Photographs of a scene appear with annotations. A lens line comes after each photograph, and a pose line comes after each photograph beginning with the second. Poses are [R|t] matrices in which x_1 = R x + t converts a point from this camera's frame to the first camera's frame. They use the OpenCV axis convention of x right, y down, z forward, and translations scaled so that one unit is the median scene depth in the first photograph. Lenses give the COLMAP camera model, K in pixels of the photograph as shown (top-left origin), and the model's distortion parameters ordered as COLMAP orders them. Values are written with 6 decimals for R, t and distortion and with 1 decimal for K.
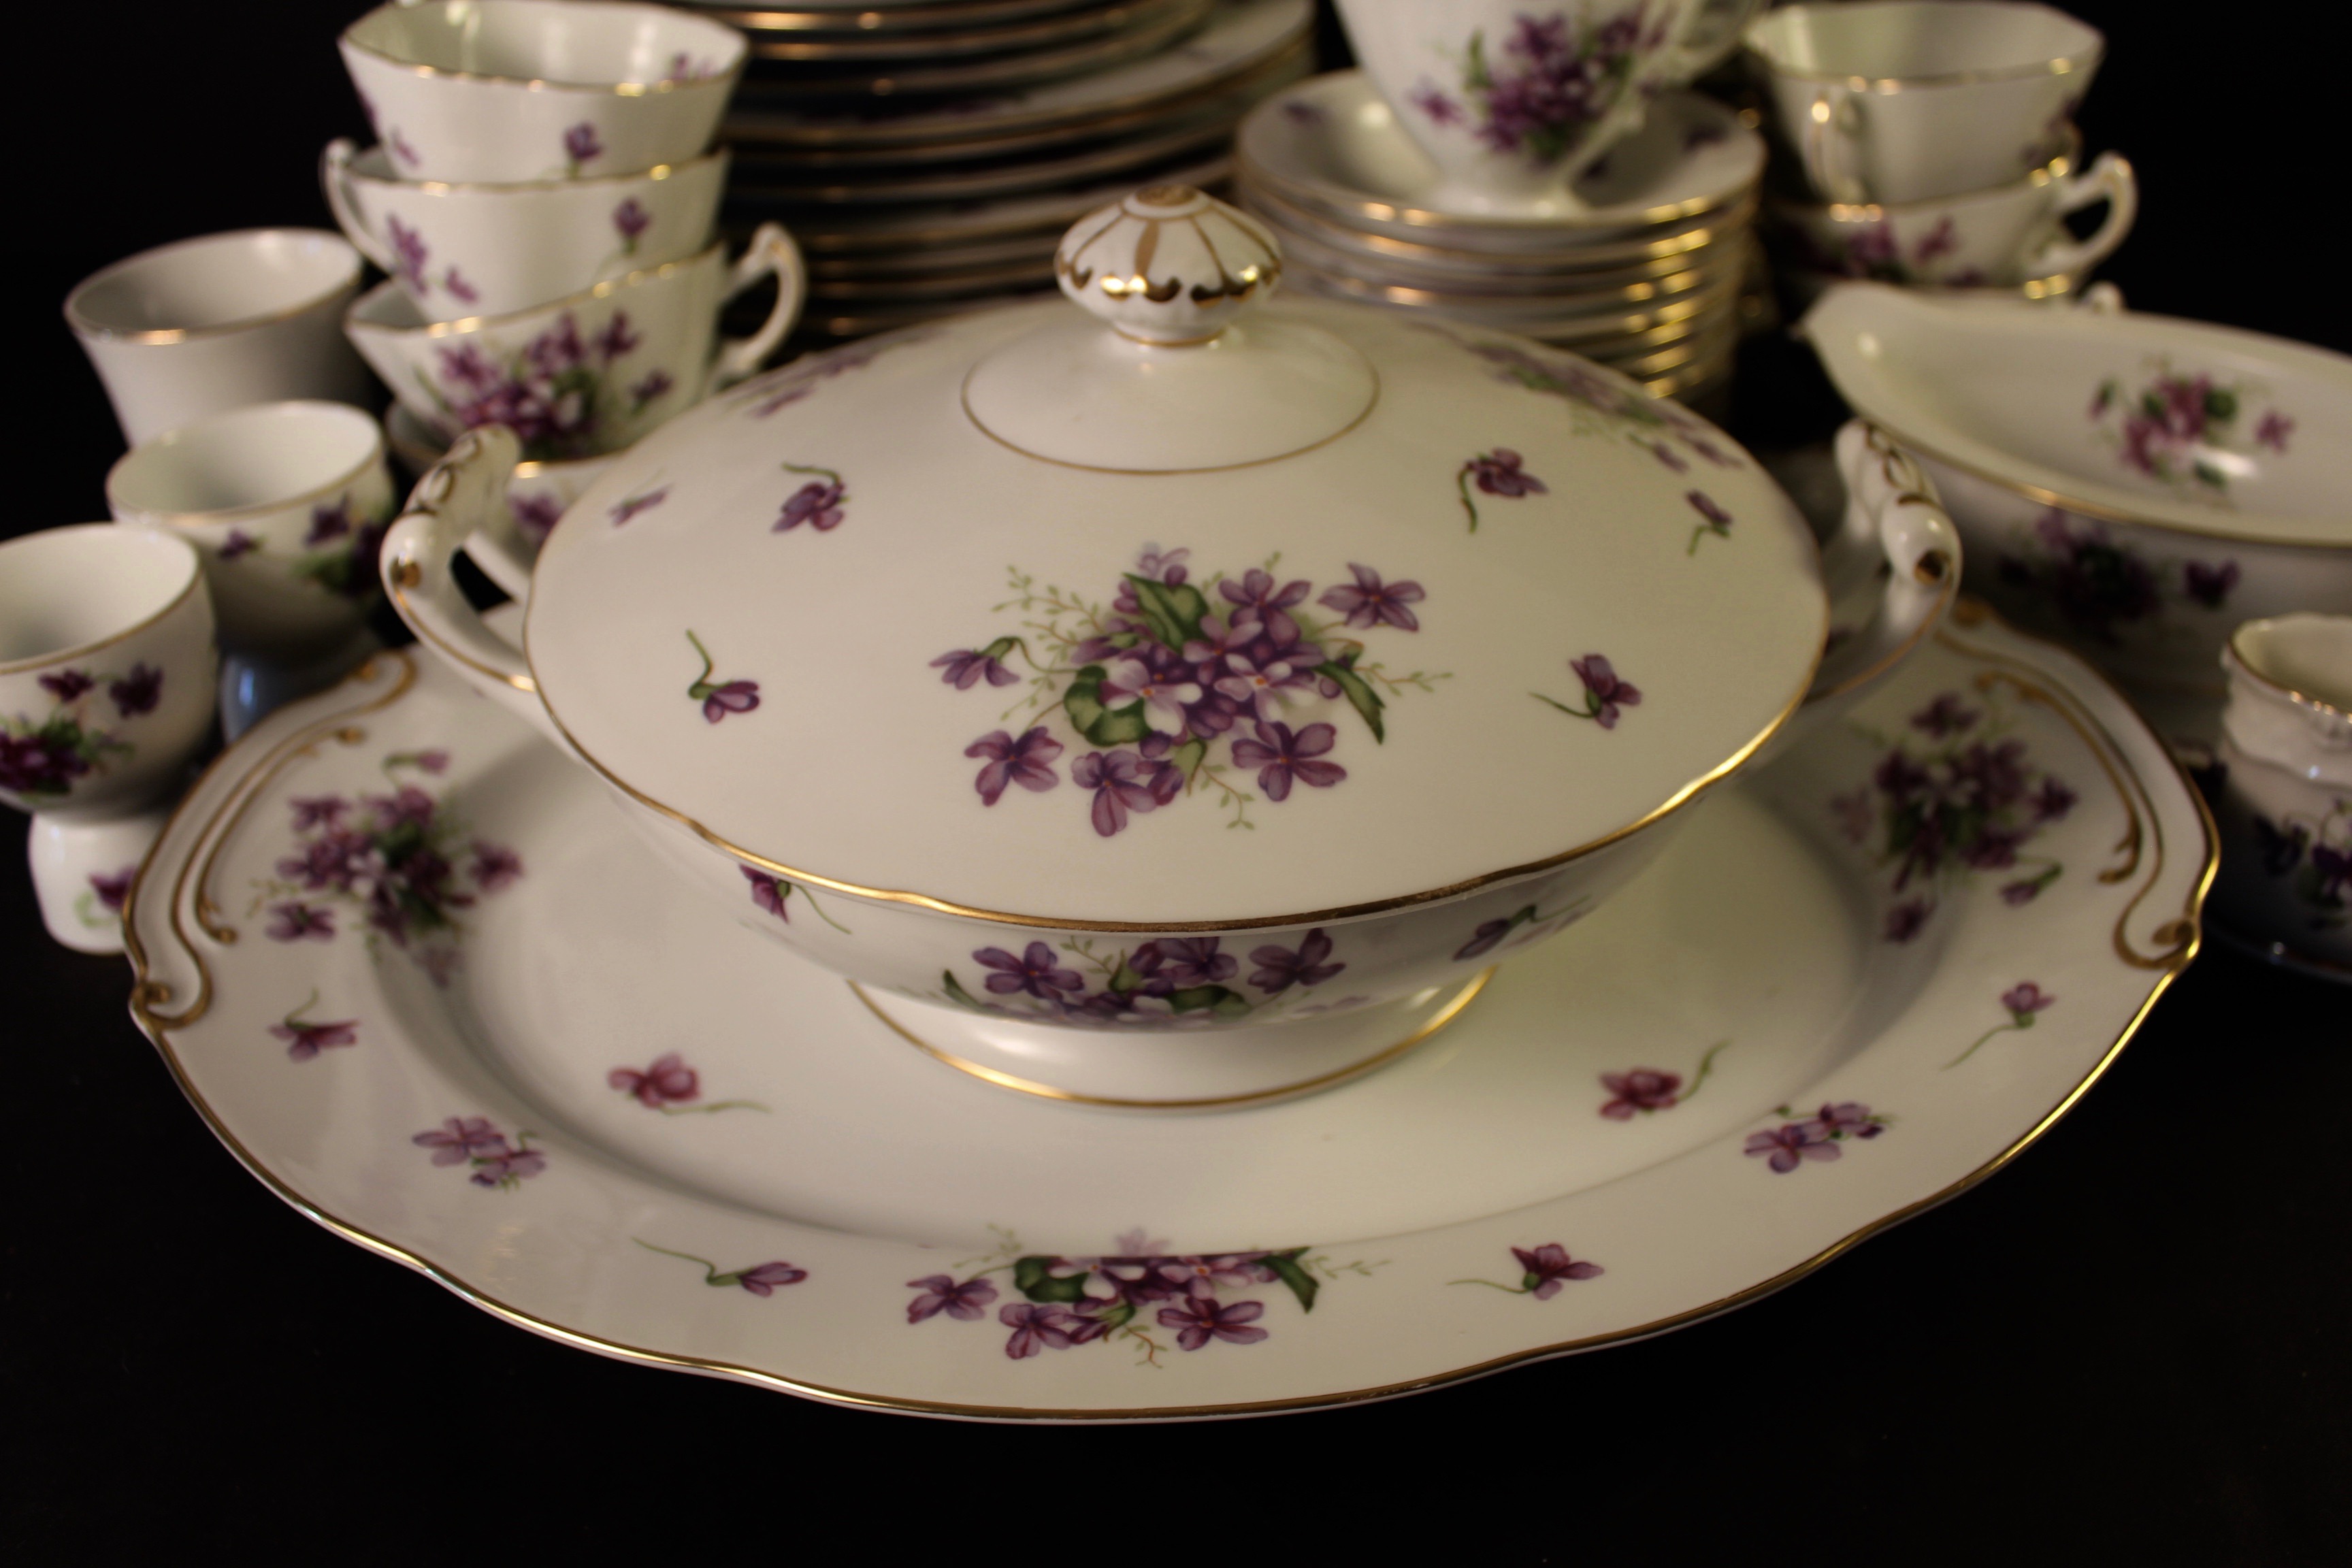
lens RADIAL K [[1915.2, 0, 1175.7], [0, 1915.2, 770.3], [0, 0, 1]] dist [-0.139600, 0.066089]
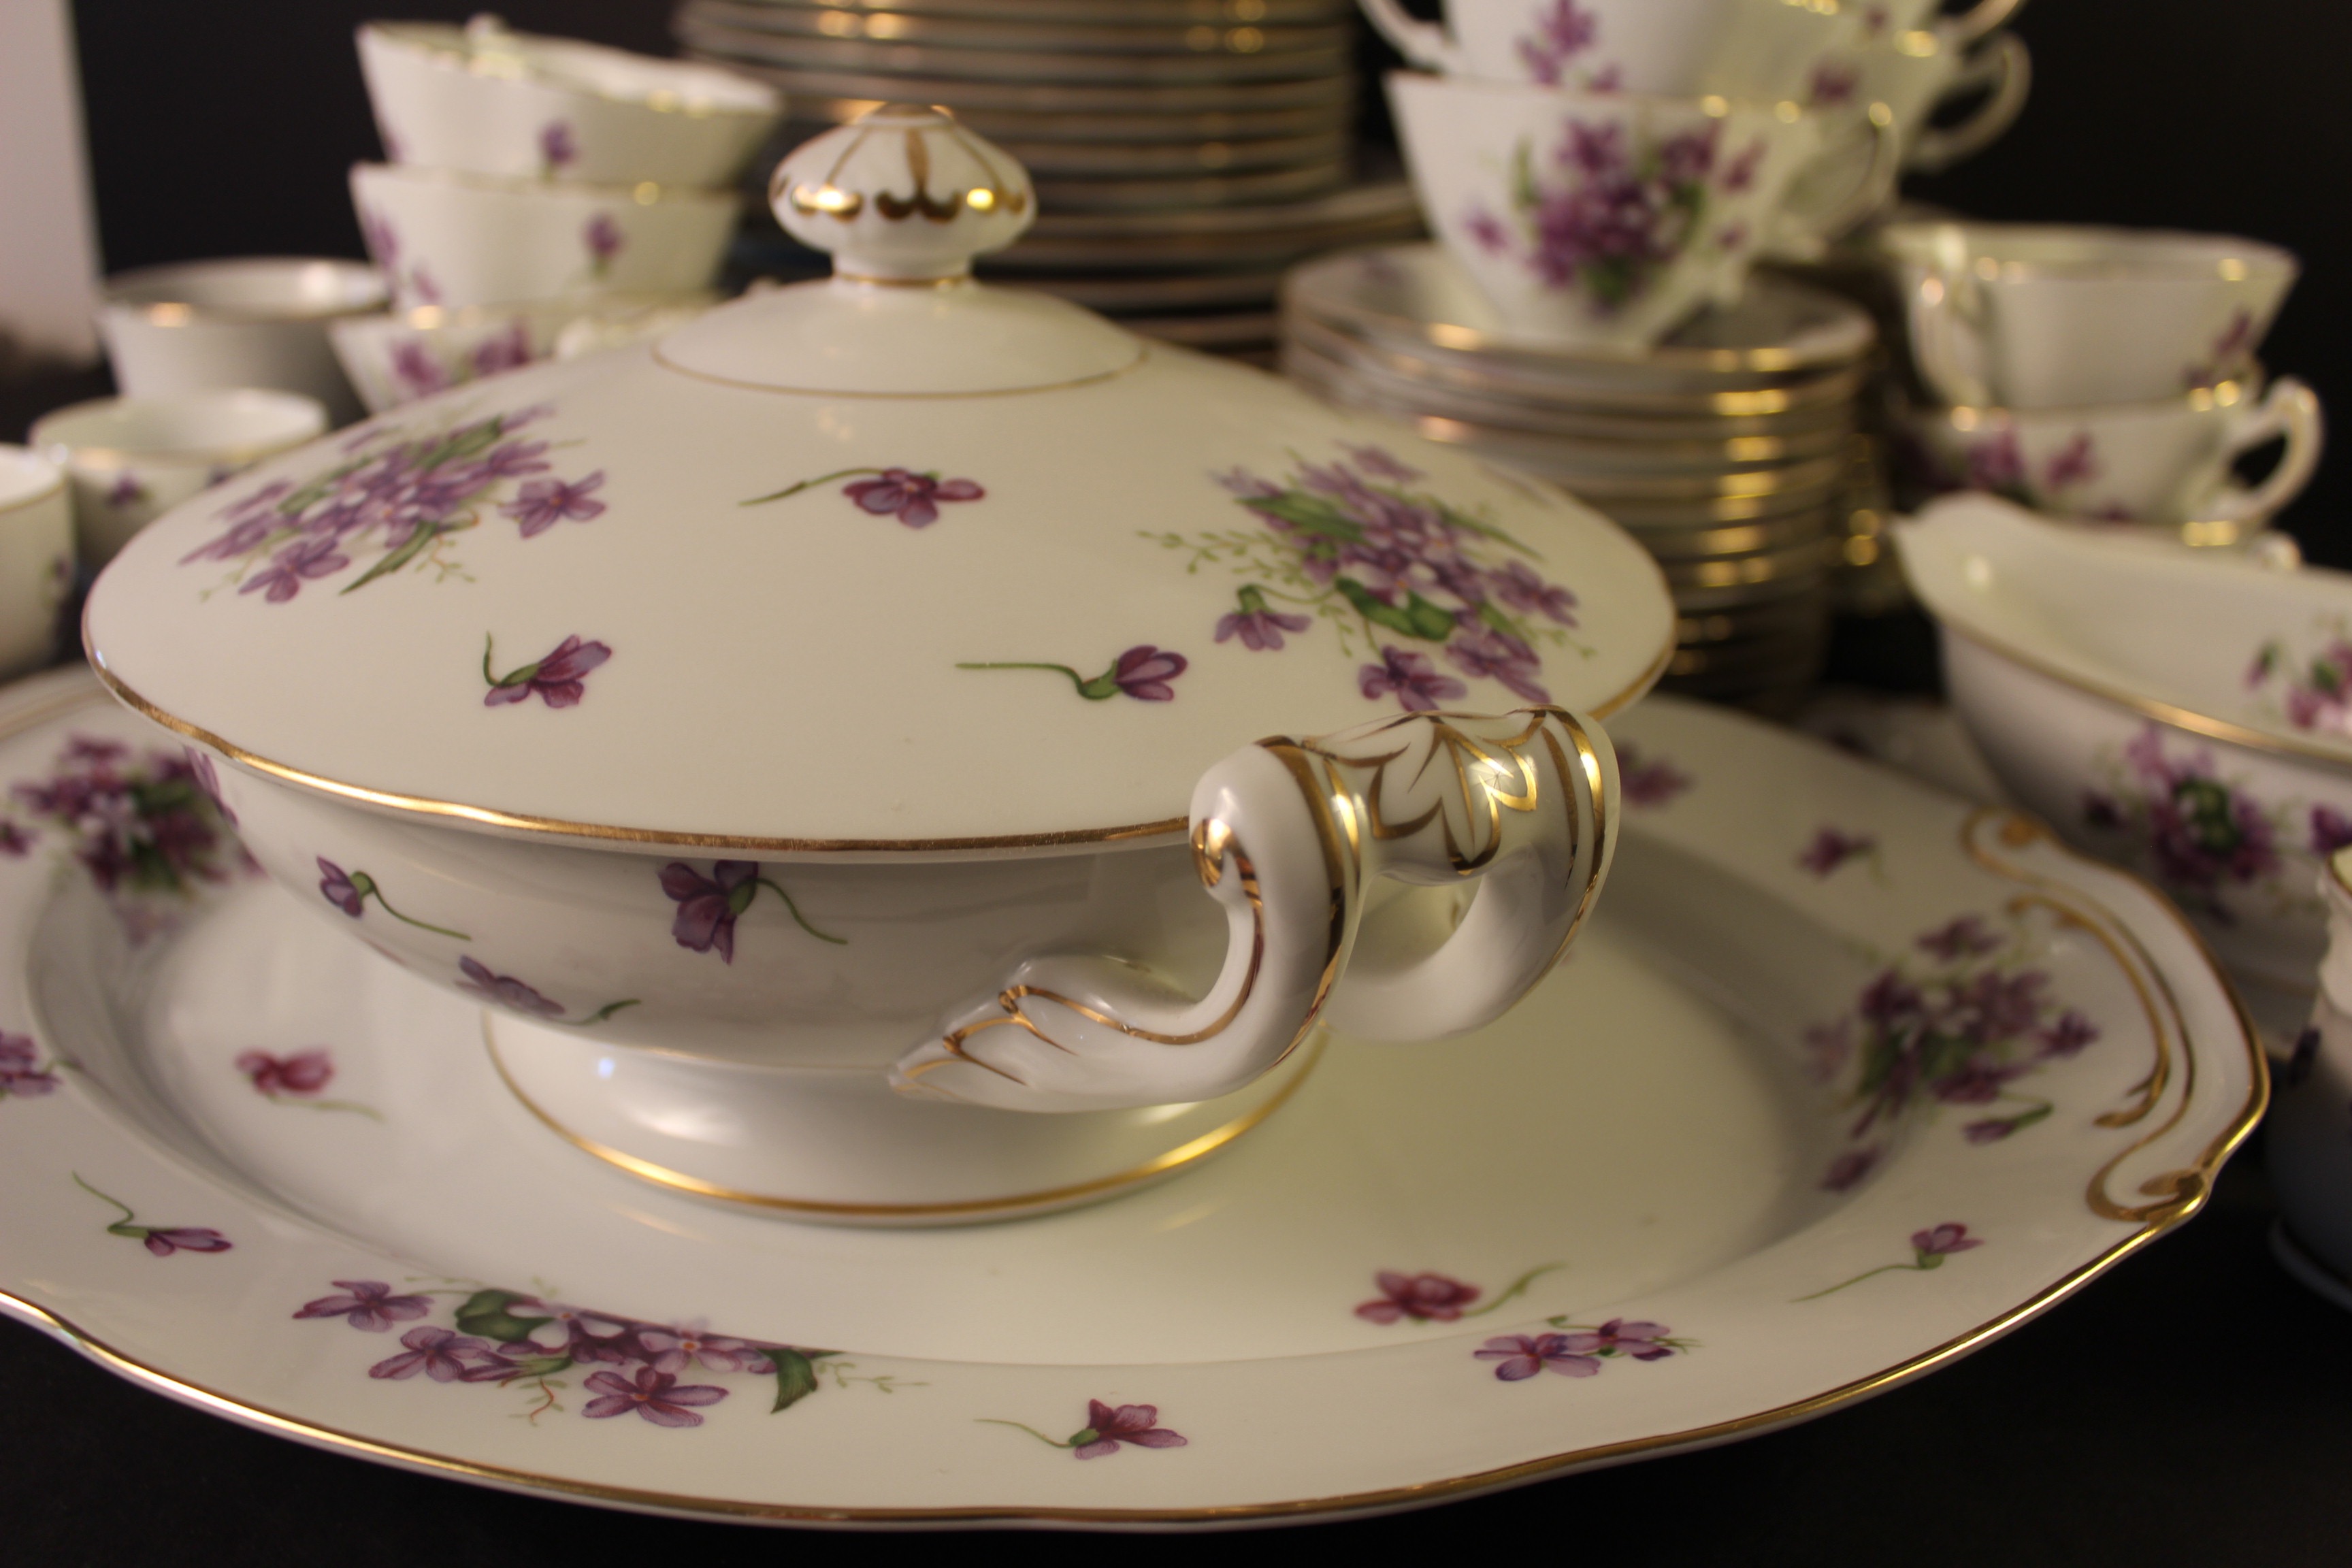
lens RADIAL K [[1912.7, 0, 1196.2], [0, 1912.7, 789.4], [0, 0, 1]] dist [-0.135082, 0.067855]
pose [[0.977228, 0.145931, -0.154047, 0.227715], [-0.173538, 0.967403, -0.184433, 0.119752], [0.122111, 0.206966, 0.970698, 0.204333]]
